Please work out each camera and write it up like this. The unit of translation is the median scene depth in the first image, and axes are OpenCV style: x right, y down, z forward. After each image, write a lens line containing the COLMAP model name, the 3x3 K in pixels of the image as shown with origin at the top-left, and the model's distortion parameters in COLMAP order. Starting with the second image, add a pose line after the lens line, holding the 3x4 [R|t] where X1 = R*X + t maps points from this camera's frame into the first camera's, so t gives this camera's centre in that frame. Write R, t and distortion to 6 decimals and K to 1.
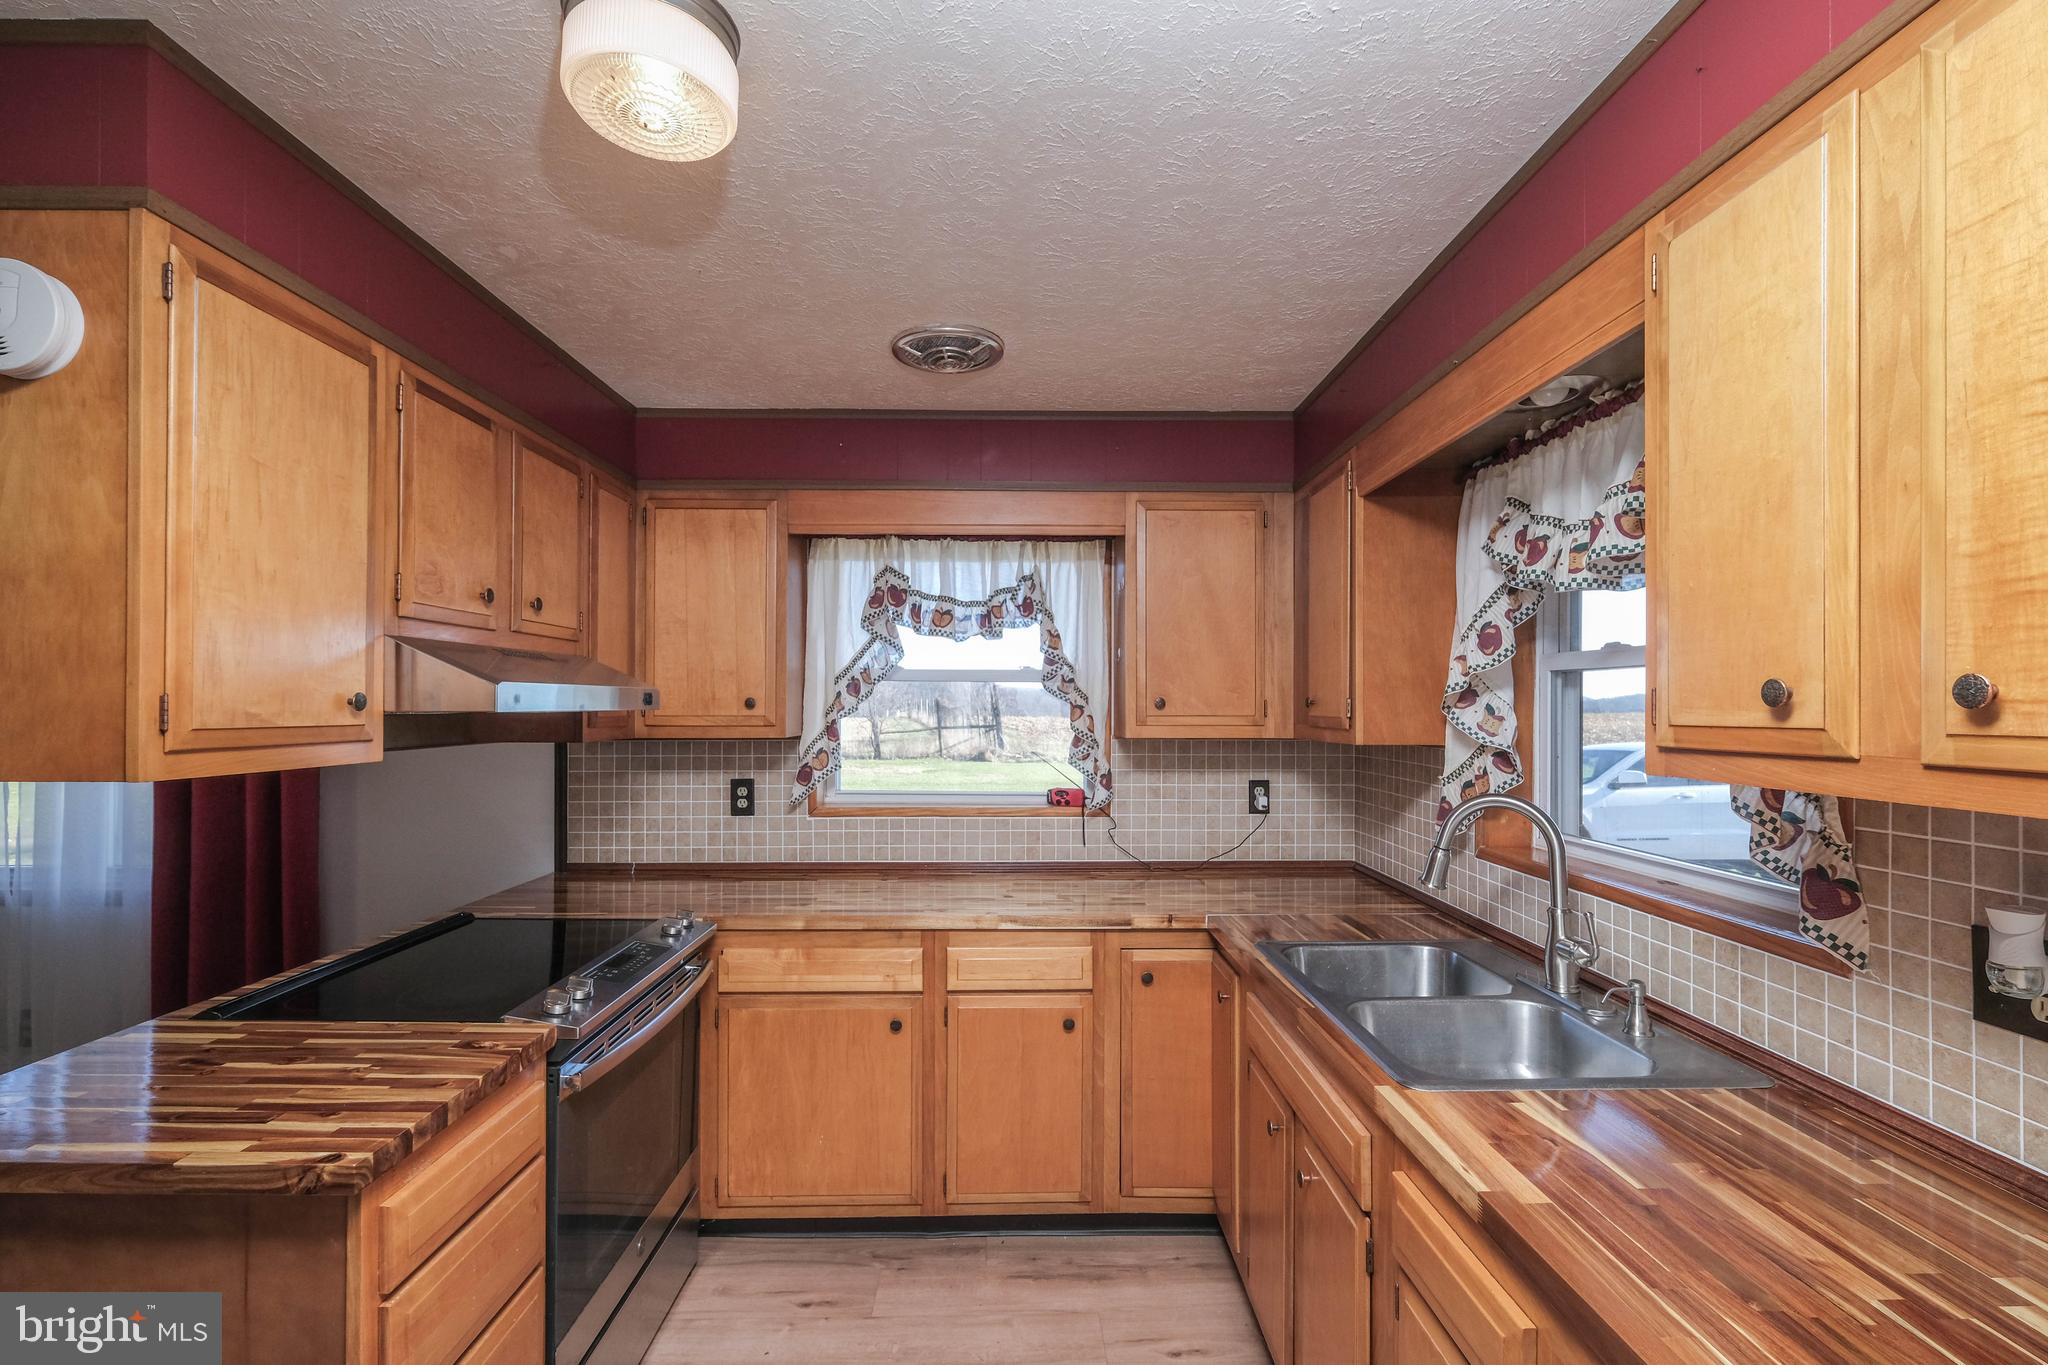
lens RADIAL K [[910.8, 0, 1021.2], [0, 910.8, 696.9], [0, 0, 1]] dist [-0.003498, -0.000776]
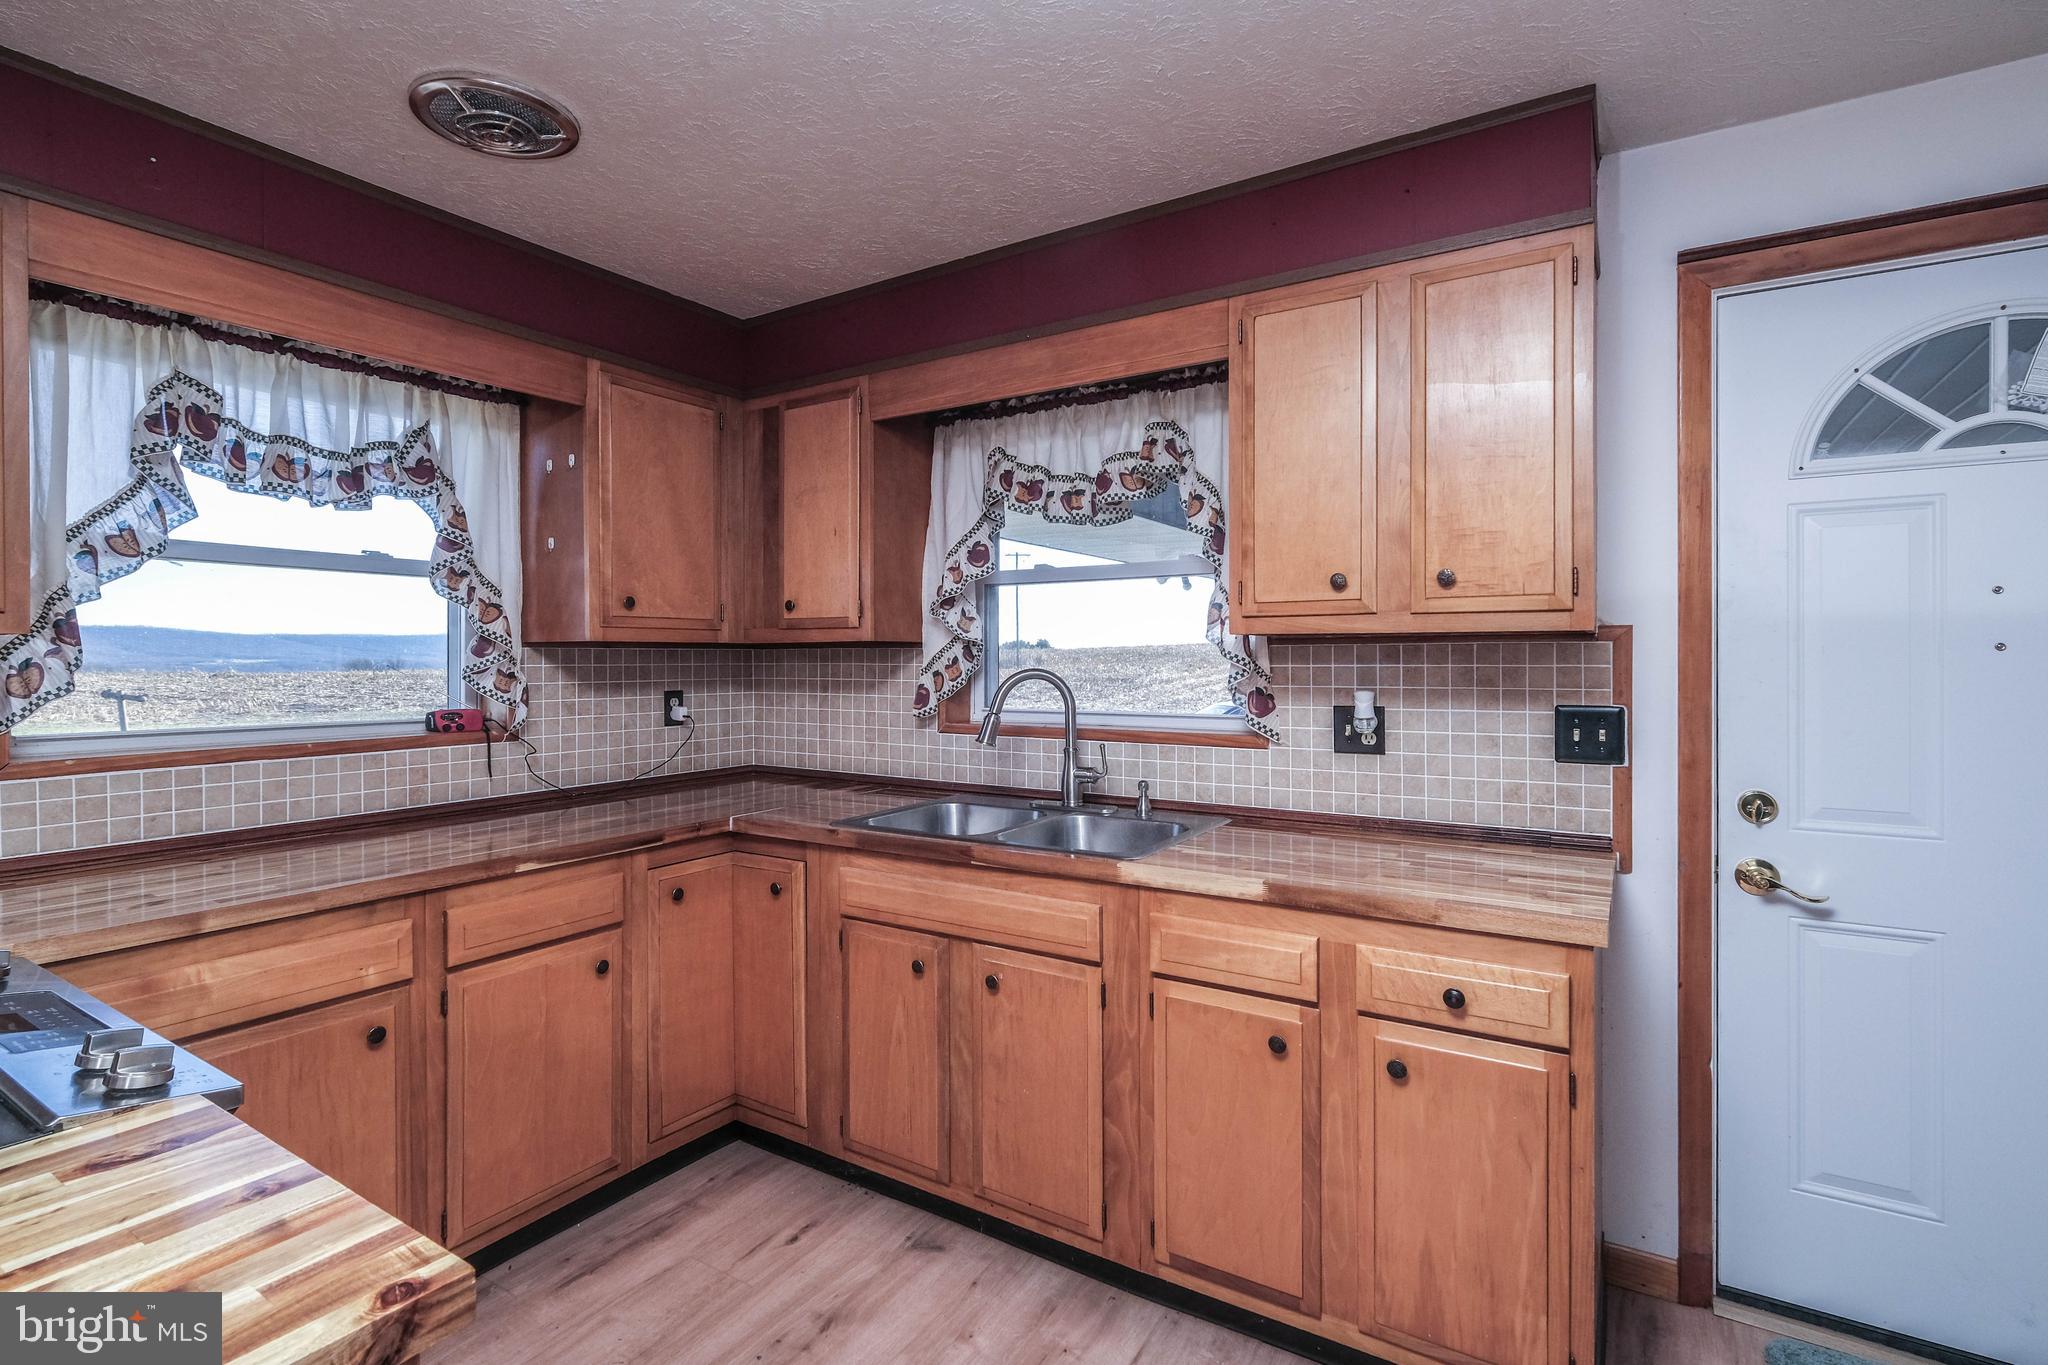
lens RADIAL K [[948.6, 0, 994.4], [0, 948.6, 654.5], [0, 0, 1]] dist [0.000472, -0.000302]
pose [[0.571295, 0.000844, 0.820745, -0.415495], [-0.007558, 0.999962, 0.004233, 0.051892], [-0.820710, -0.008621, 0.571280, 0.166537]]
